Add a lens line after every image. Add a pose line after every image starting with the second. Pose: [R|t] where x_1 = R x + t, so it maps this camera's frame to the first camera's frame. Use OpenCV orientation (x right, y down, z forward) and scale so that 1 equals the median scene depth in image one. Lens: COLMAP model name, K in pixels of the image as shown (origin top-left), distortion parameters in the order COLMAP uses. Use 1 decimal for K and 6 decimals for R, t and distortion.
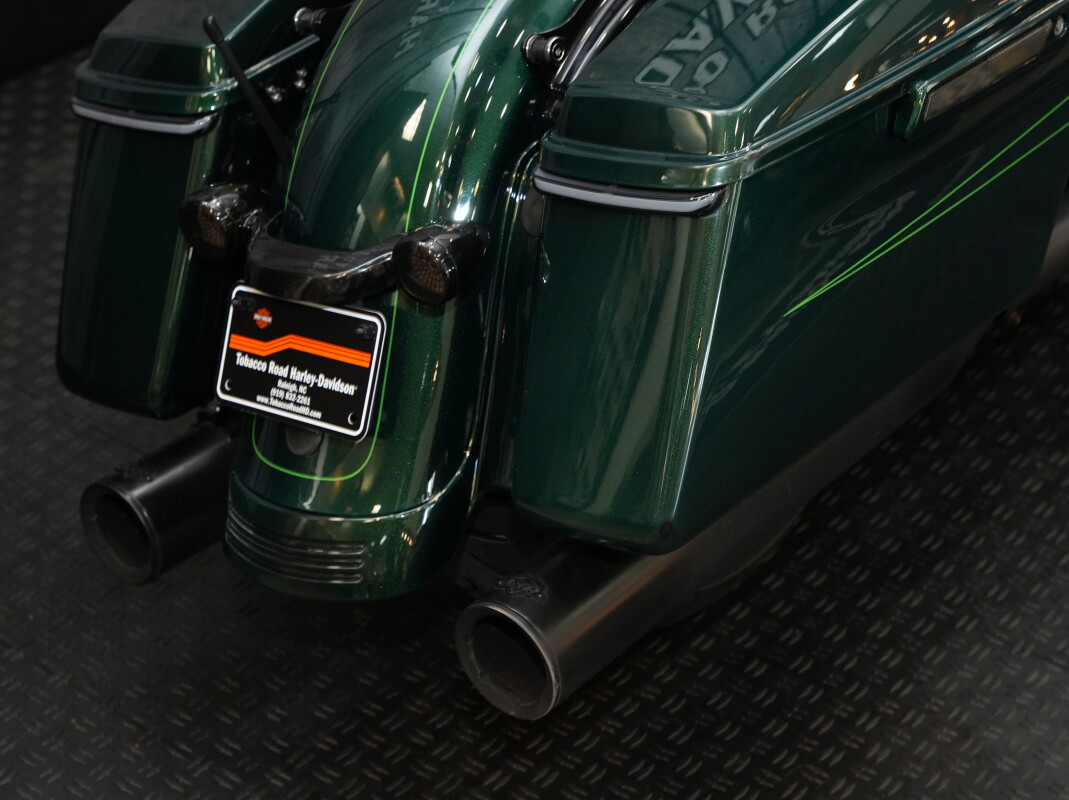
lens RADIAL K [[2321.7, 0, 534.6], [0, 2321.7, 399.8], [0, 0, 1]] dist [0.027026, 0.000000]
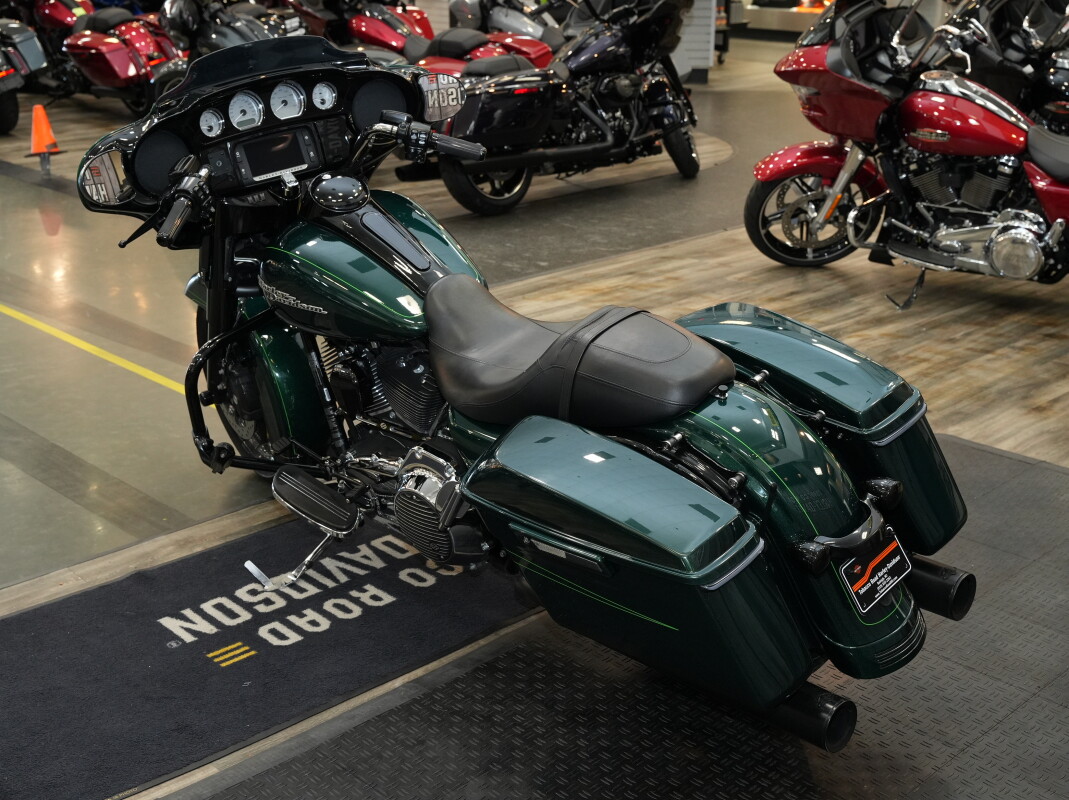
lens RADIAL K [[1395.8, 0, 530.3], [0, 1395.8, 398.1], [0, 0, 1]] dist [0.019672, 0.000000]
pose [[0.078317, -0.347171, 0.934526, -1.371924], [0.547845, 0.798163, 0.250602, -0.691985], [-0.832906, 0.492349, 0.252706, 0.843398]]
